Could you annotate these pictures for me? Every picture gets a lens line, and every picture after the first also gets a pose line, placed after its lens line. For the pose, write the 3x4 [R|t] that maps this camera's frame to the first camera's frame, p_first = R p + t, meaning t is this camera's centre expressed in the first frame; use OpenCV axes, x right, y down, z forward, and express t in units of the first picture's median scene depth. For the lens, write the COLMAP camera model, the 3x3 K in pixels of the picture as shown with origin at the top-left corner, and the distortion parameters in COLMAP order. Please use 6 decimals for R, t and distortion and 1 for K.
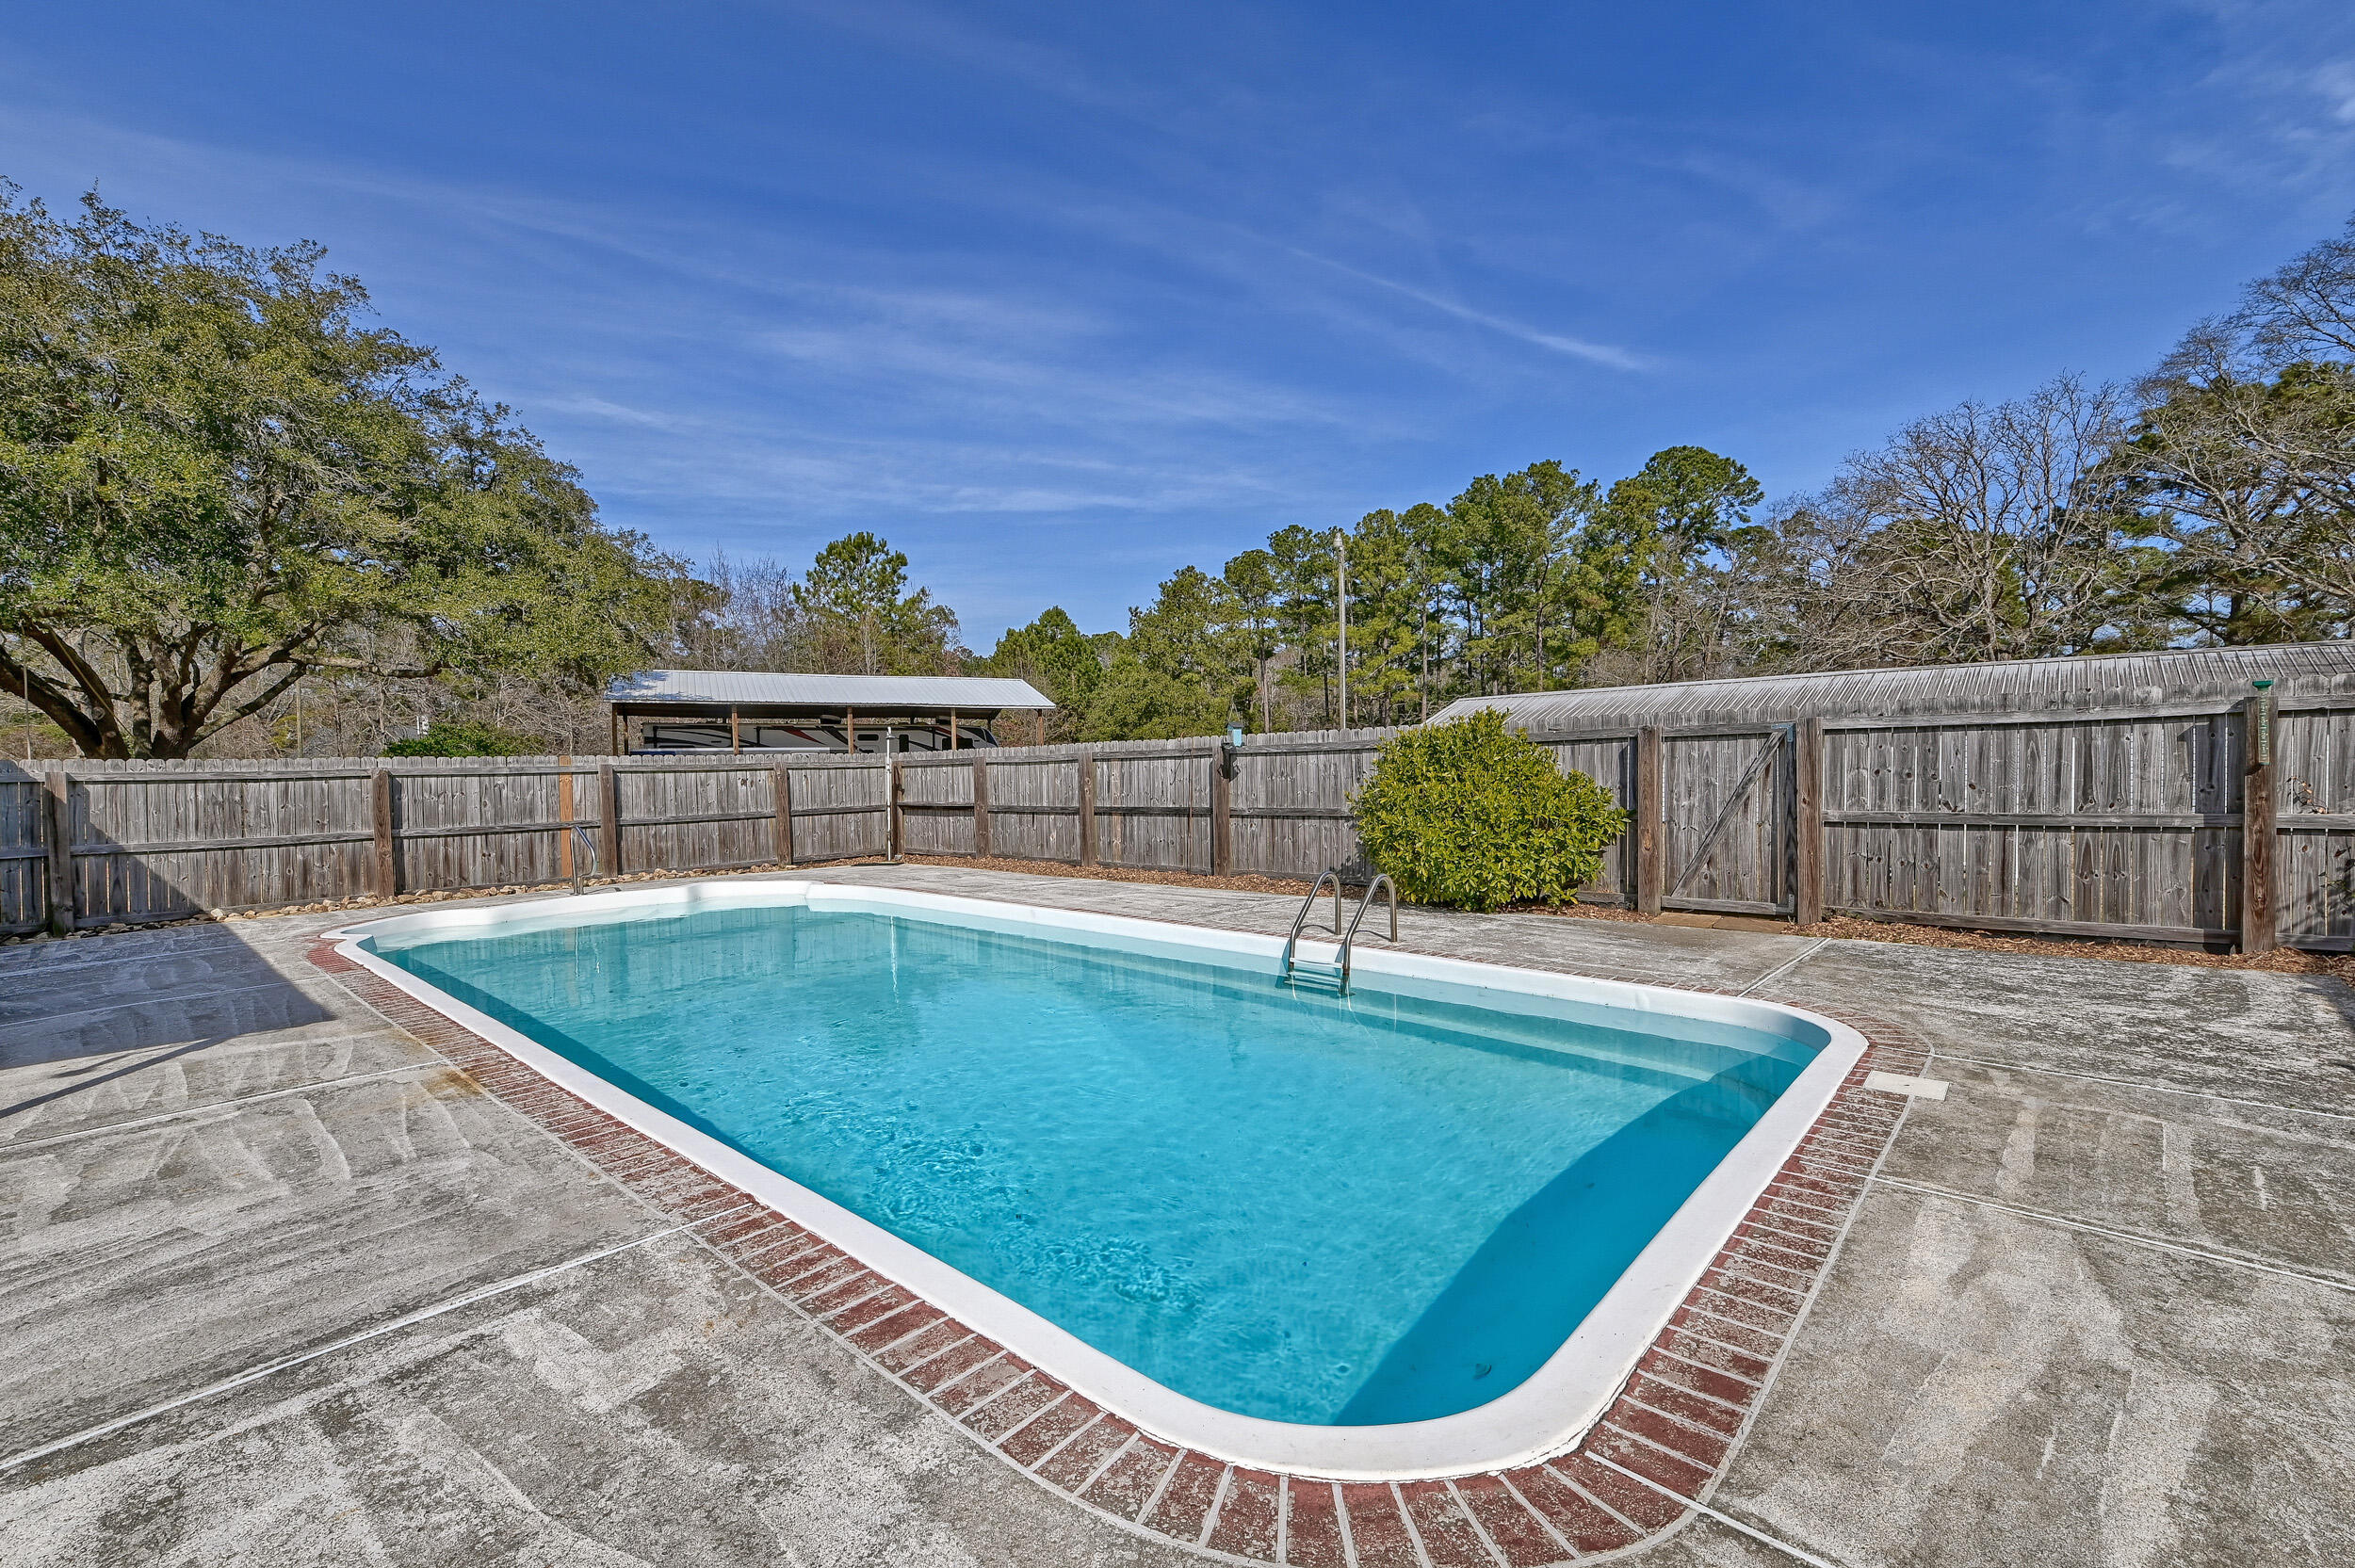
lens RADIAL K [[960.4, 0, 1181.9], [0, 960.4, 777.7], [0, 0, 1]] dist [0.012809, -0.000654]
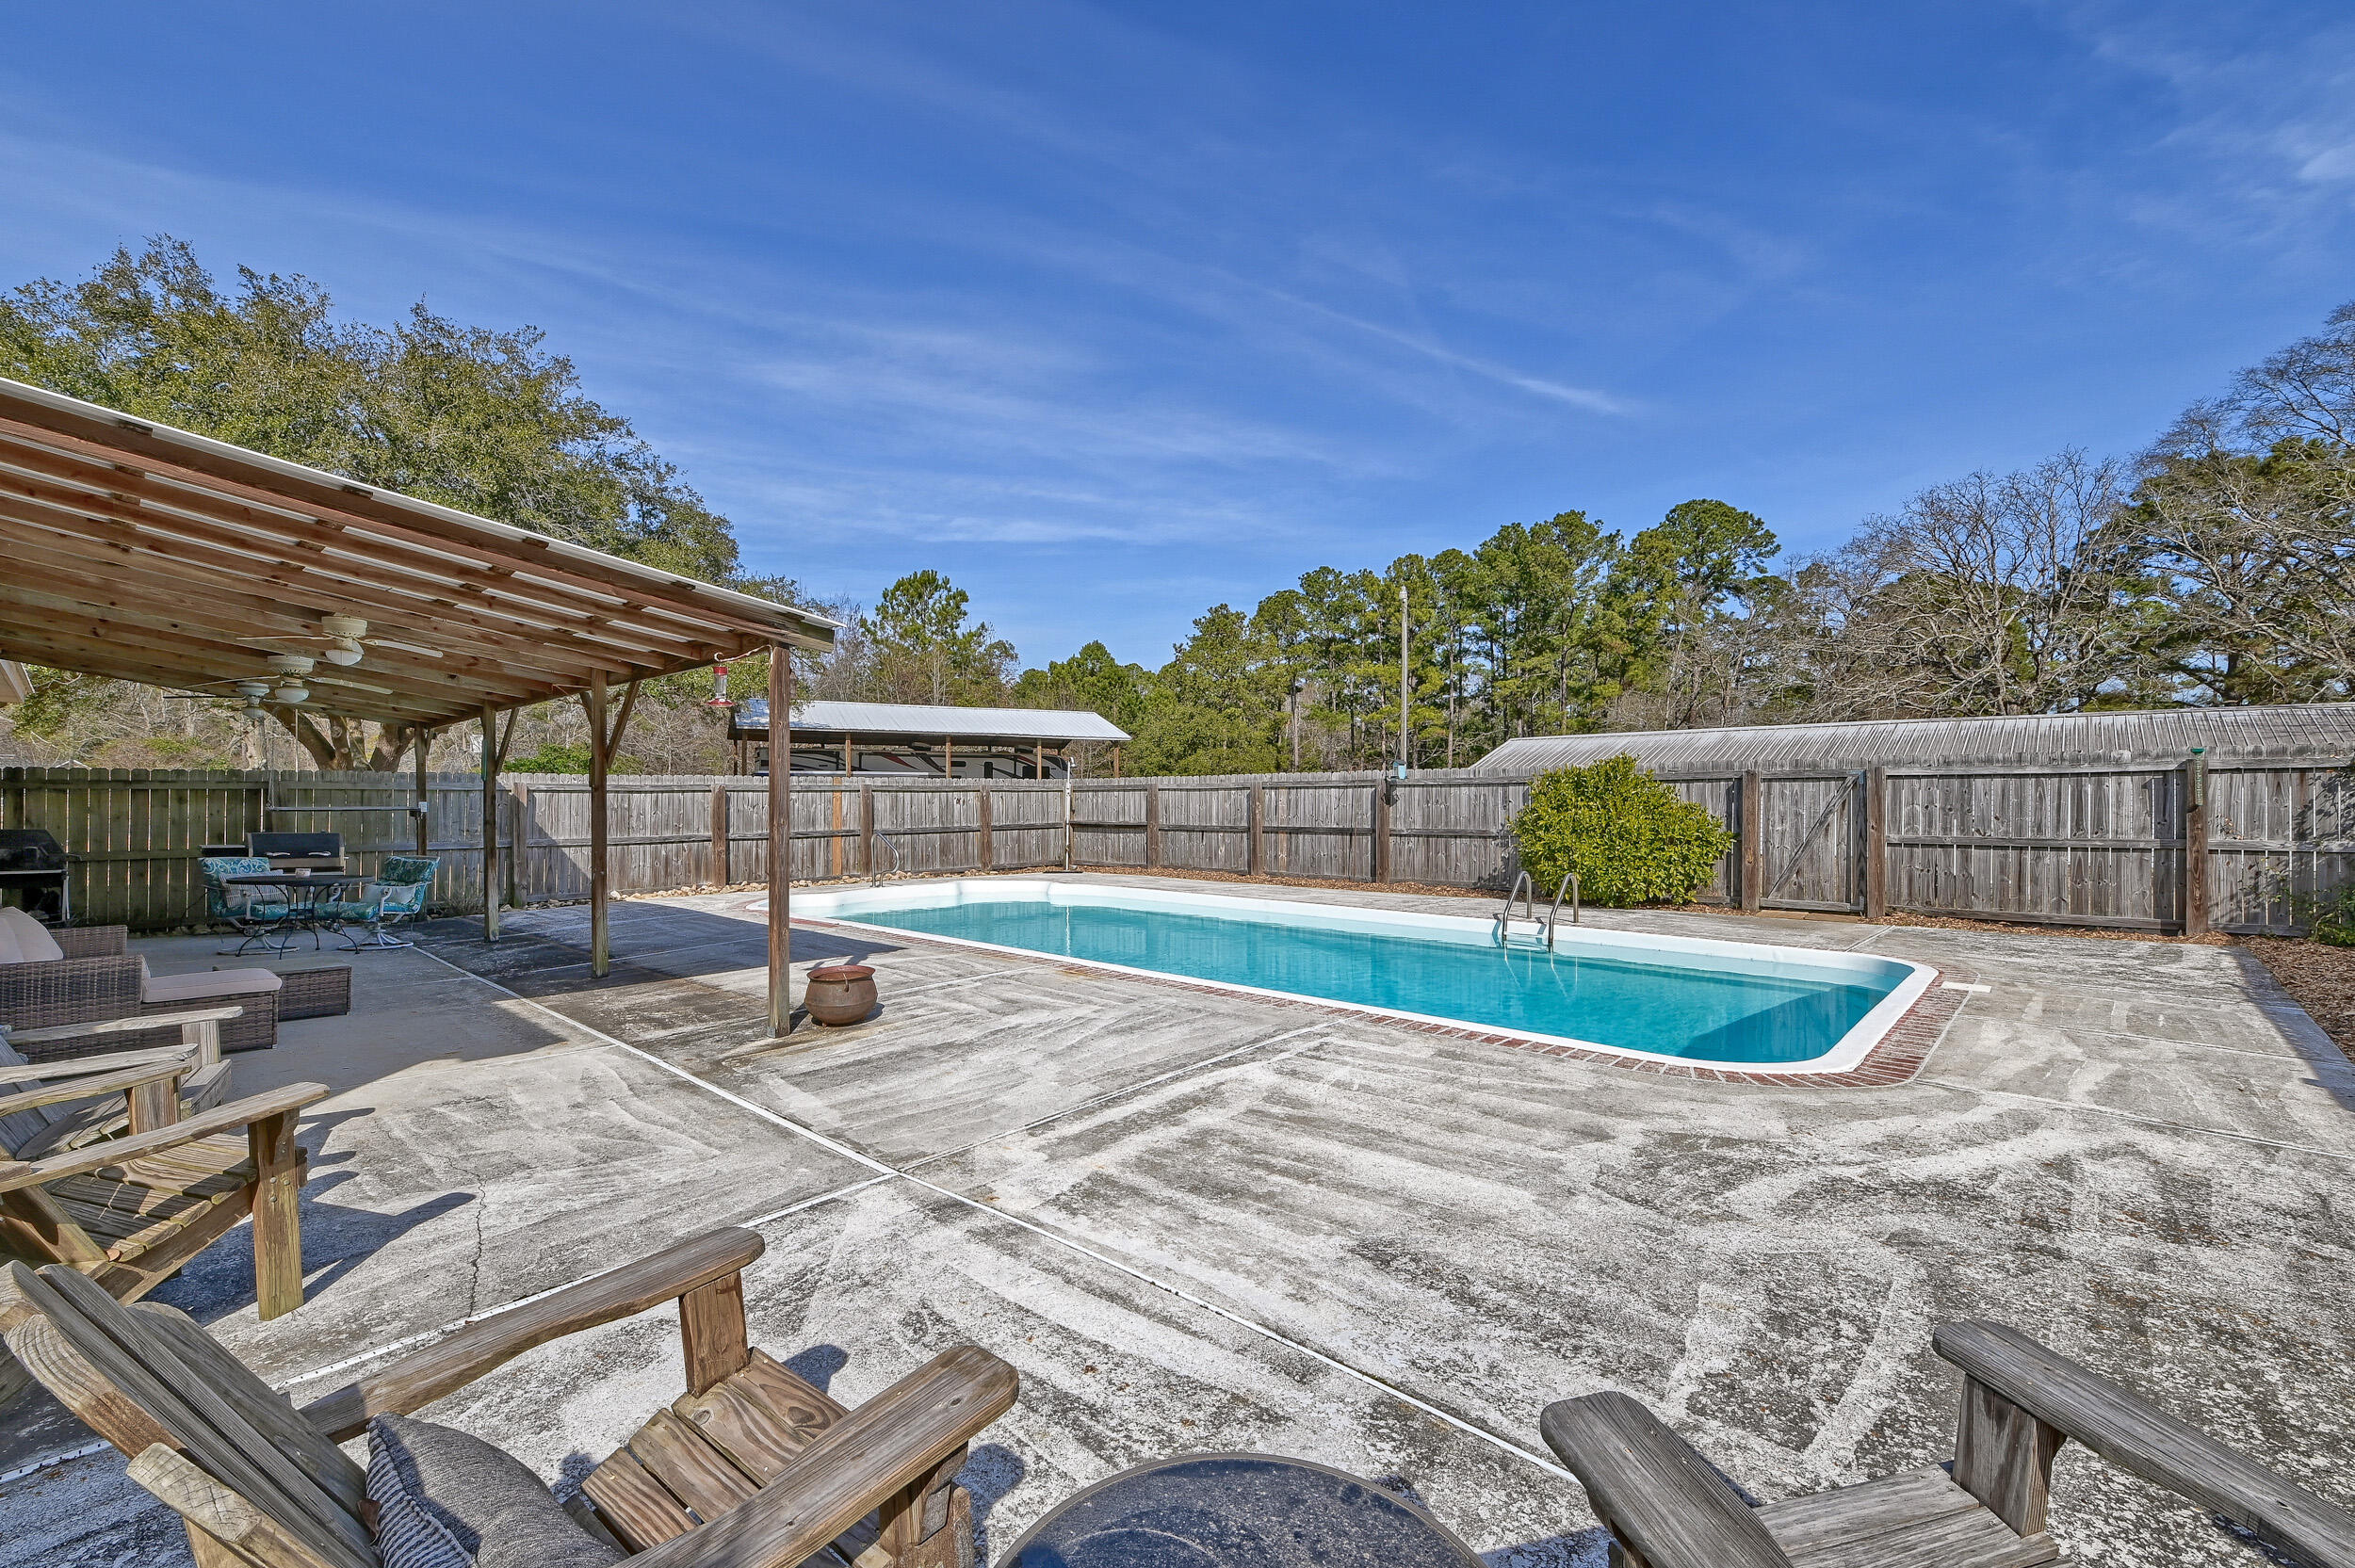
lens RADIAL K [[957.9, 0, 1177.5], [0, 957.9, 784.0], [0, 0, 1]] dist [0.009184, 0.000250]
pose [[0.999781, 0.018653, -0.009508, -0.100815], [-0.018887, 0.999505, -0.025142, 0.004801], [0.009034, 0.025316, 0.999639, -0.114778]]
